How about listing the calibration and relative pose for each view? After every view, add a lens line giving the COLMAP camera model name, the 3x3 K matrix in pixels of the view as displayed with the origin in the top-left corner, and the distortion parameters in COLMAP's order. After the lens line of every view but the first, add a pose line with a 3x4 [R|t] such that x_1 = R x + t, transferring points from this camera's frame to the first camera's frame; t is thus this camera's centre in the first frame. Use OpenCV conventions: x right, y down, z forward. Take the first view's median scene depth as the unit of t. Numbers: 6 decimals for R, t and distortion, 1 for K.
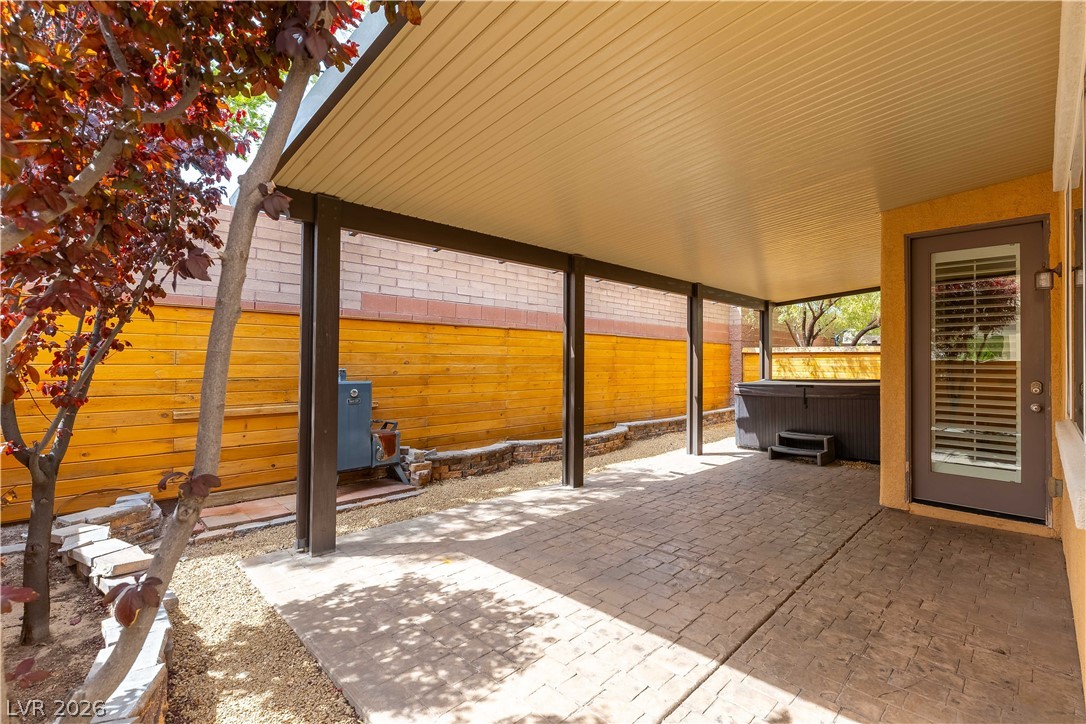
lens RADIAL K [[526.0, 0, 543.0], [0, 526.0, 362.0], [0, 0, 1]] dist [-0.000544, -0.000288]
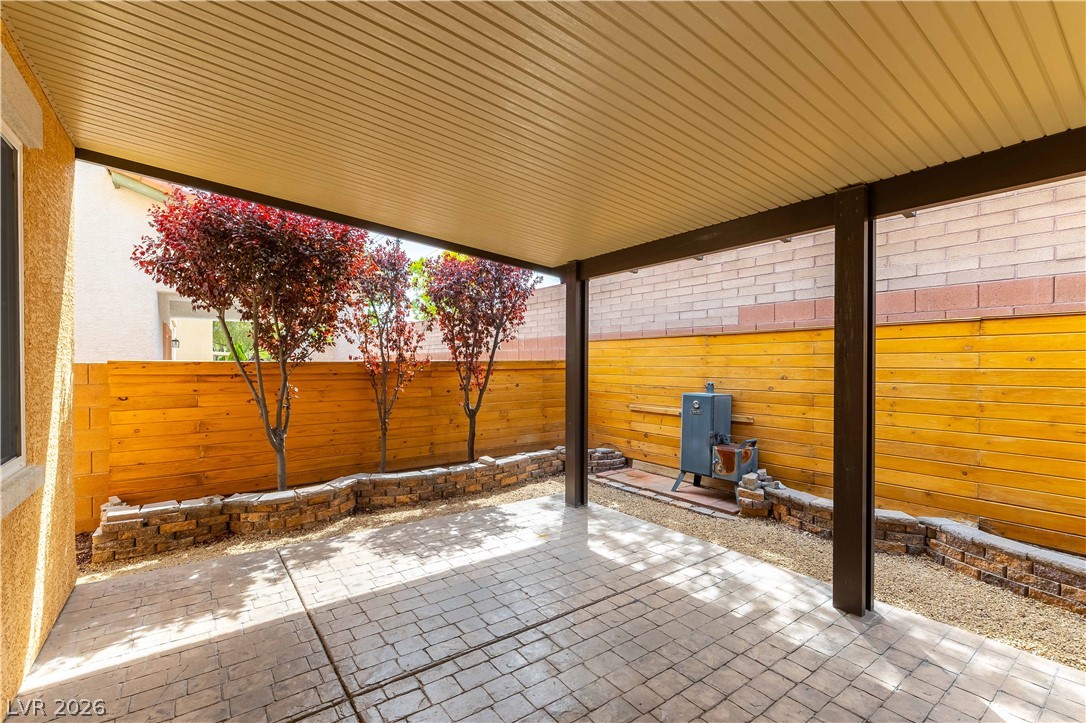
lens RADIAL K [[483.8, 0, 549.6], [0, 483.8, 361.0], [0, 0, 1]] dist [-0.000788, -0.000275]
pose [[-0.175696, -0.008391, -0.984409, 0.686254], [0.002498, 0.999957, -0.008969, -0.022871], [0.984441, -0.004035, -0.175668, 0.874579]]
